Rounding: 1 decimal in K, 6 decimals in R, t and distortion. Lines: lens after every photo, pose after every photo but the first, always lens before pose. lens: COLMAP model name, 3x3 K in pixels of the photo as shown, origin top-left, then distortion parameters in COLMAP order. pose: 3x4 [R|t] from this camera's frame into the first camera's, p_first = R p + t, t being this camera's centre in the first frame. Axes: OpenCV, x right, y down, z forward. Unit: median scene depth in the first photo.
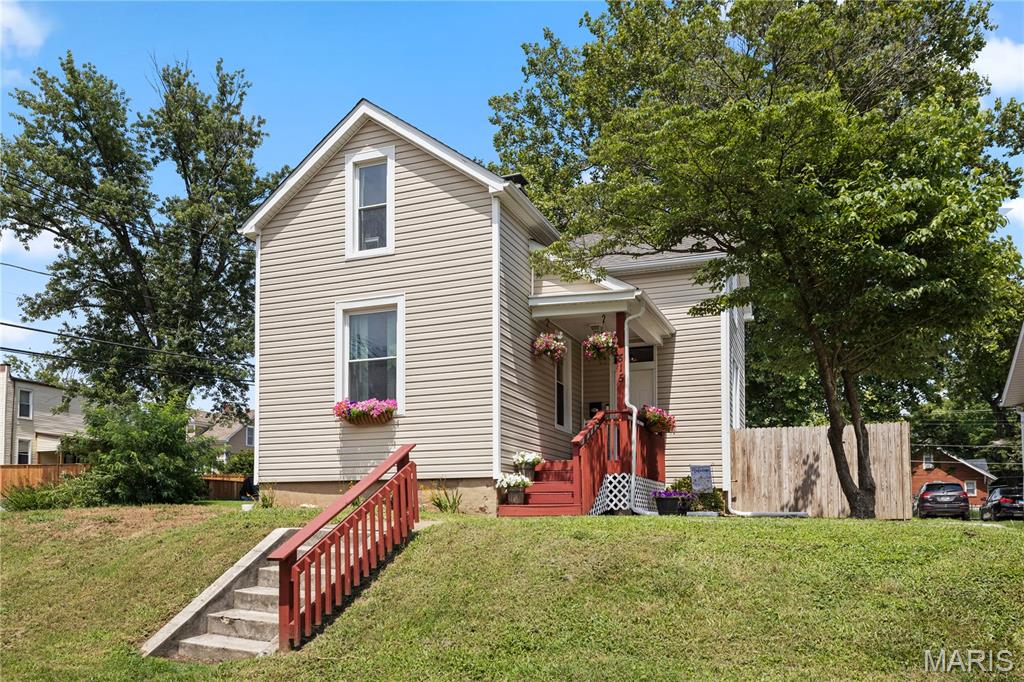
lens RADIAL K [[659.4, 0, 514.3], [0, 659.4, 267.5], [0, 0, 1]] dist [-0.001938, -0.000536]
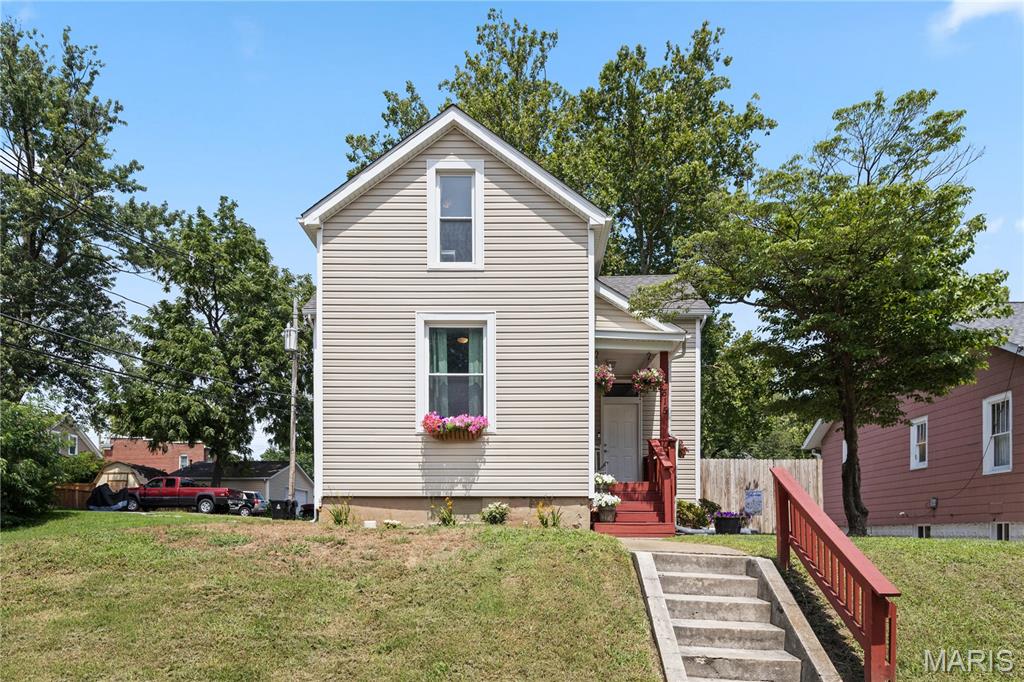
lens RADIAL K [[581.5, 0, 512.0], [0, 581.5, 341.0], [0, 0, 1]] dist [0.003127, -0.001619]
pose [[0.944496, 0.103813, 0.311689, -0.392496], [-0.120036, 0.992212, 0.033265, 0.048965], [-0.305808, -0.068833, 0.949602, 0.152344]]
